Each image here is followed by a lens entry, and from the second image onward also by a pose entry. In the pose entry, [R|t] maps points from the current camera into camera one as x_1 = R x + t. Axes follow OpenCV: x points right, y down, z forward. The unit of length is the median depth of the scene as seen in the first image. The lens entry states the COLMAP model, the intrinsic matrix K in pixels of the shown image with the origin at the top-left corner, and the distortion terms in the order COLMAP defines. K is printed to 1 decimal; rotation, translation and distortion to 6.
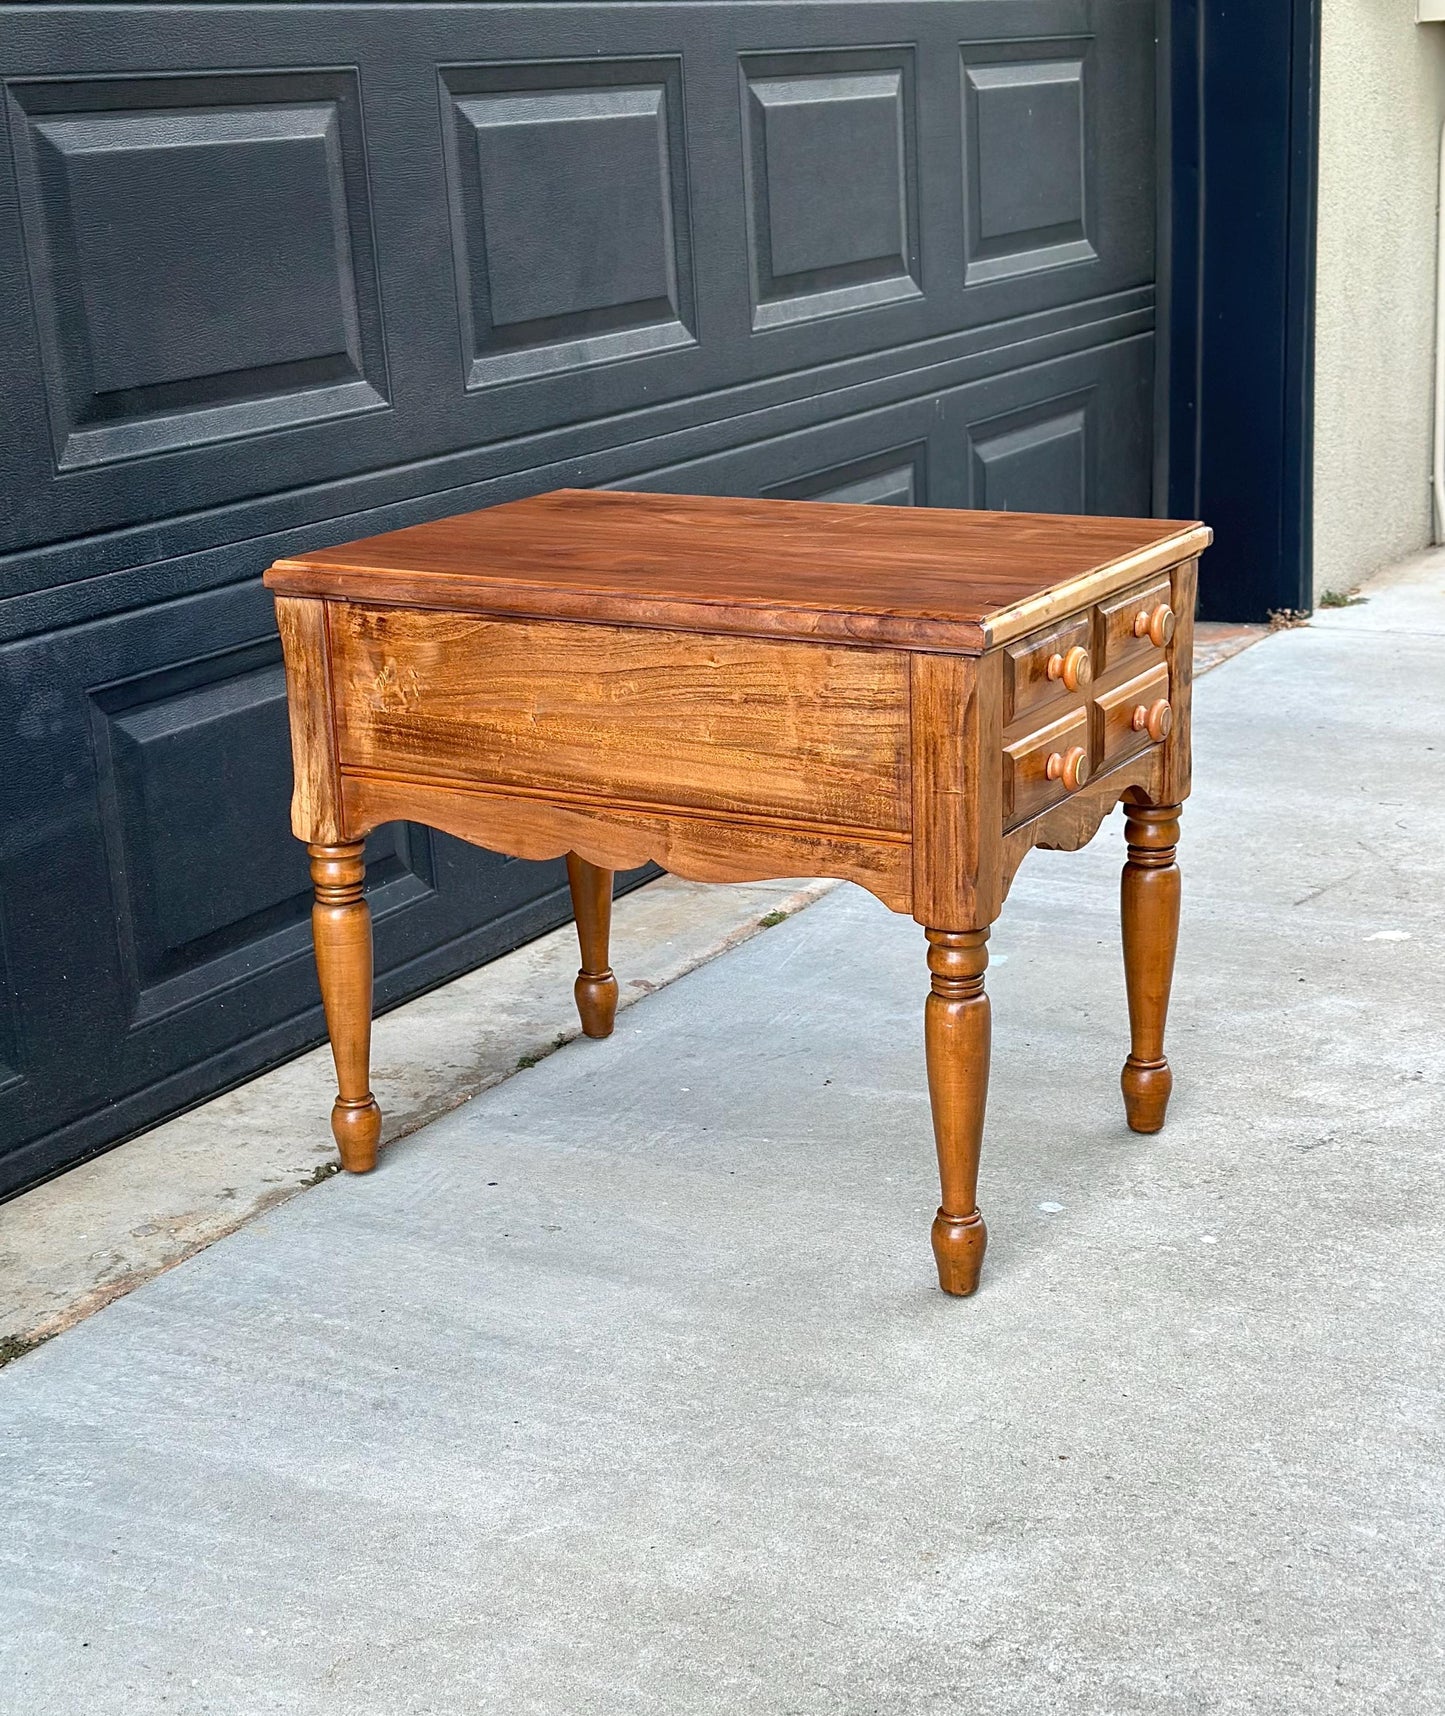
lens RADIAL K [[2727.2, 0, 722.1], [0, 2727.2, 911.2], [0, 0, 1]] dist [0.160624, -0.108614]
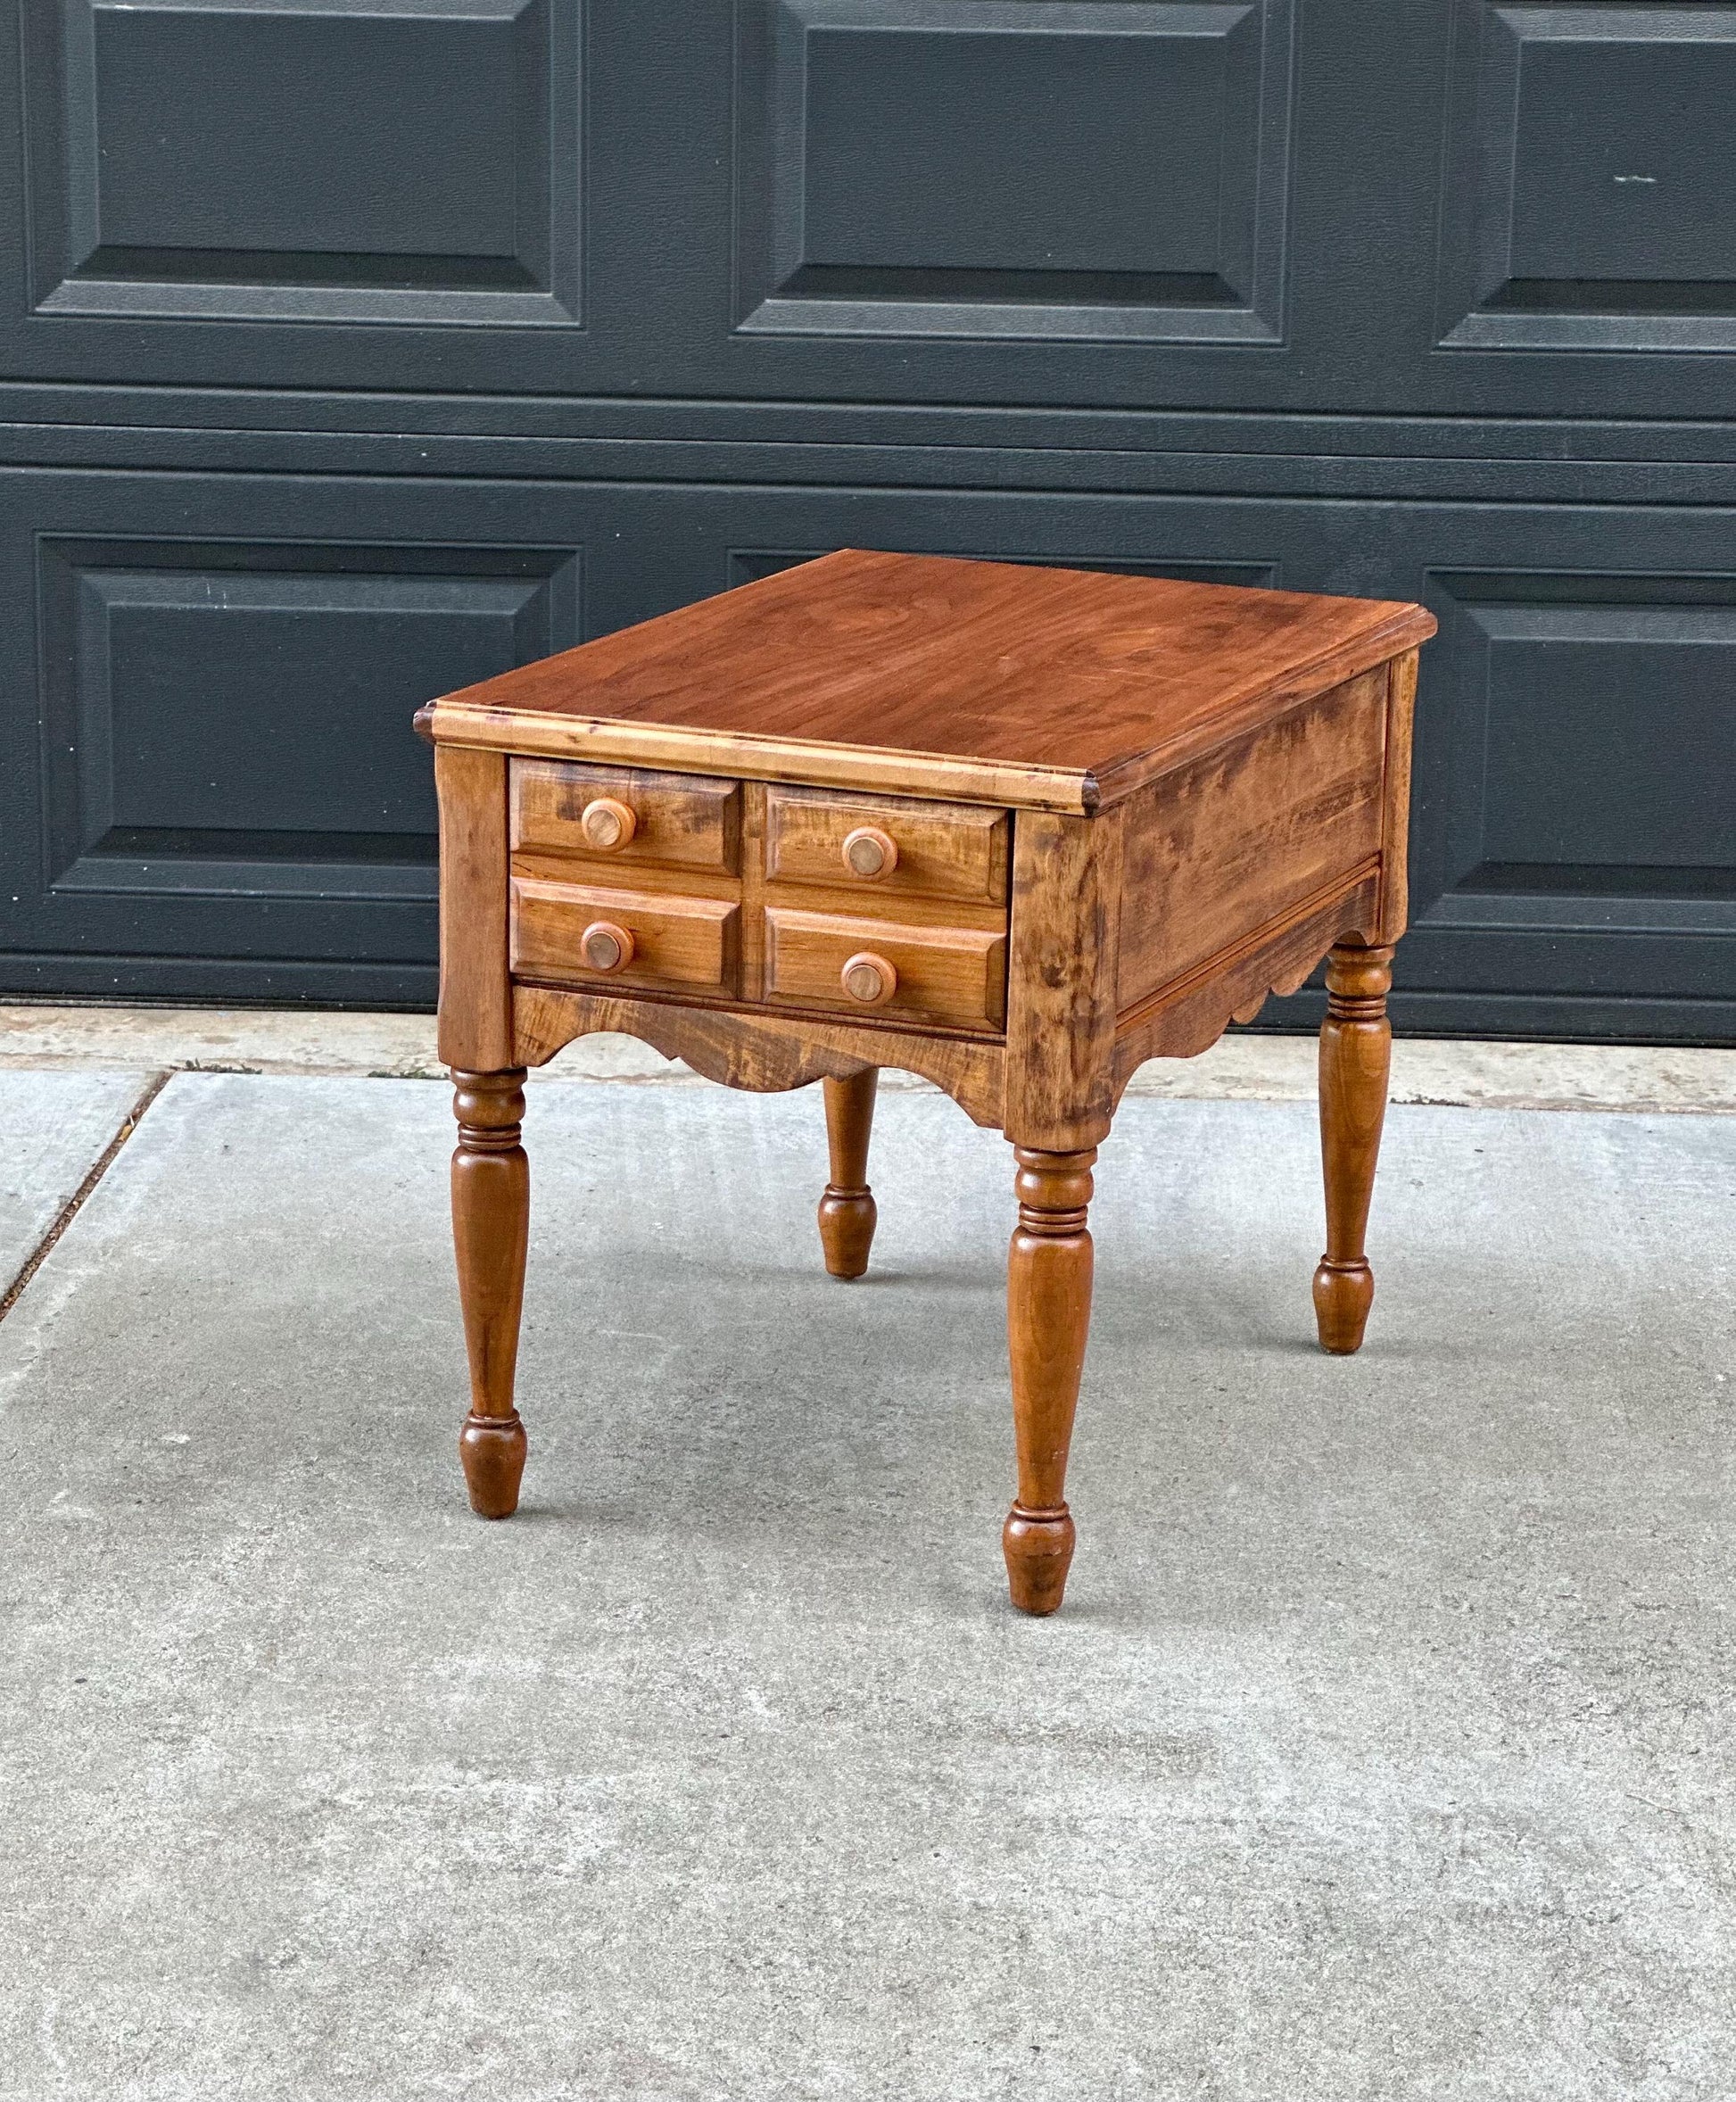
lens RADIAL K [[5434.8, 0, 868.0], [0, 5434.8, 1051.0], [0, 0, 1]] dist [-0.434946, -0.040351]
pose [[0.108260, 0.287020, -0.951787, 1.476328], [-0.312827, 0.918613, 0.241434, -0.384242], [0.943620, 0.271607, 0.189236, 0.687715]]
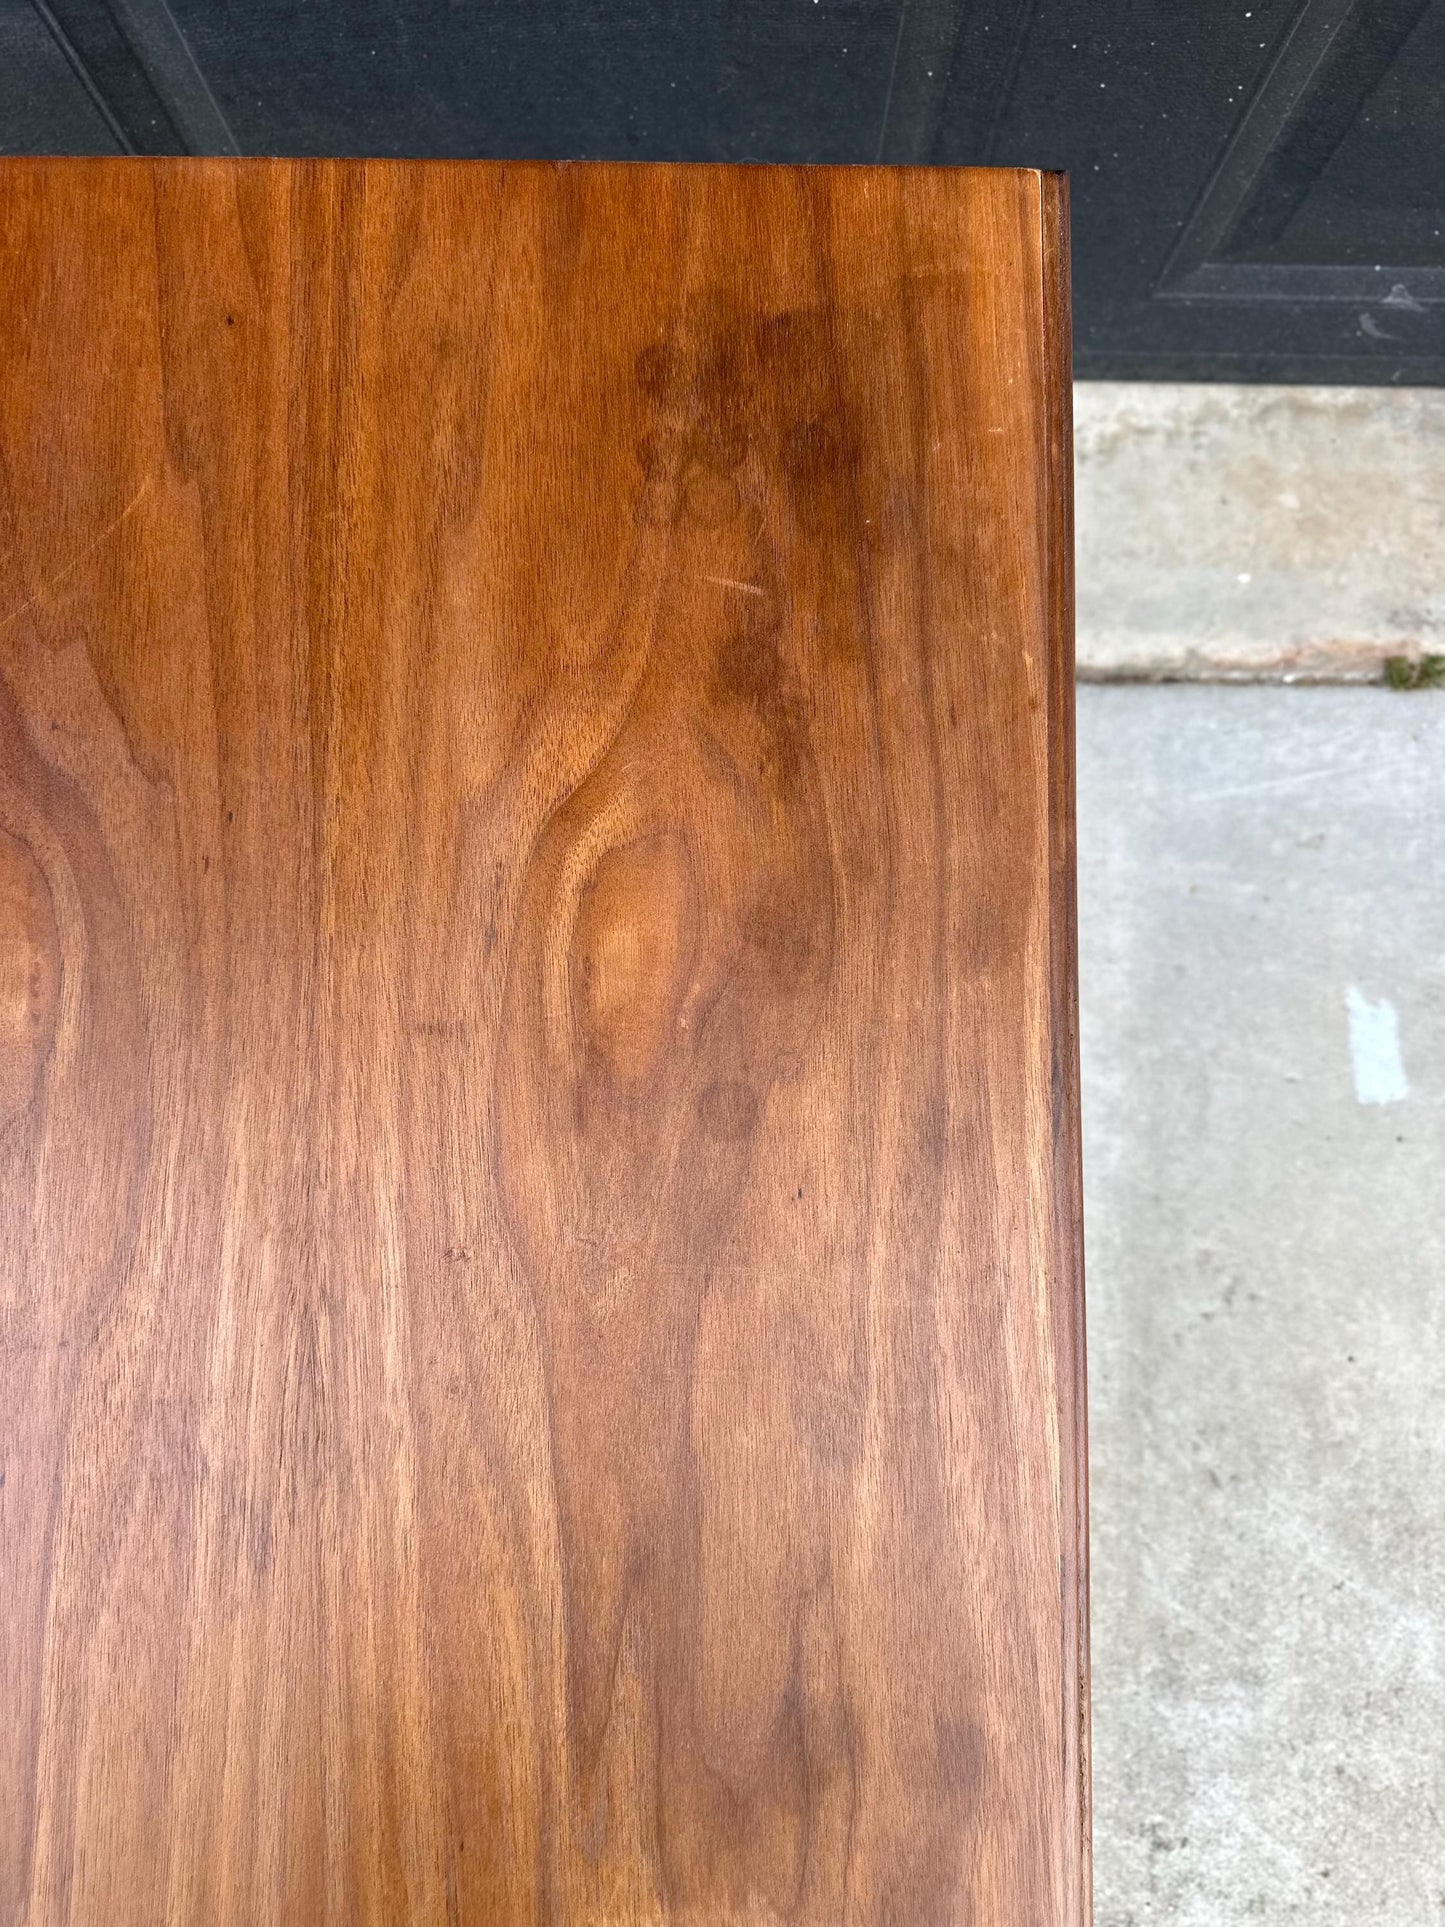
lens RADIAL K [[1402.9, 0, 722.4], [0, 1402.9, 965.6], [0, 0, 1]] dist [-0.009355, 0.000743]
pose [[0.491325, 0.870133, -0.038313, 0.015276], [-0.278930, 0.198867, 0.939495, -0.313671], [0.825105, -0.450910, 0.340414, 0.961644]]
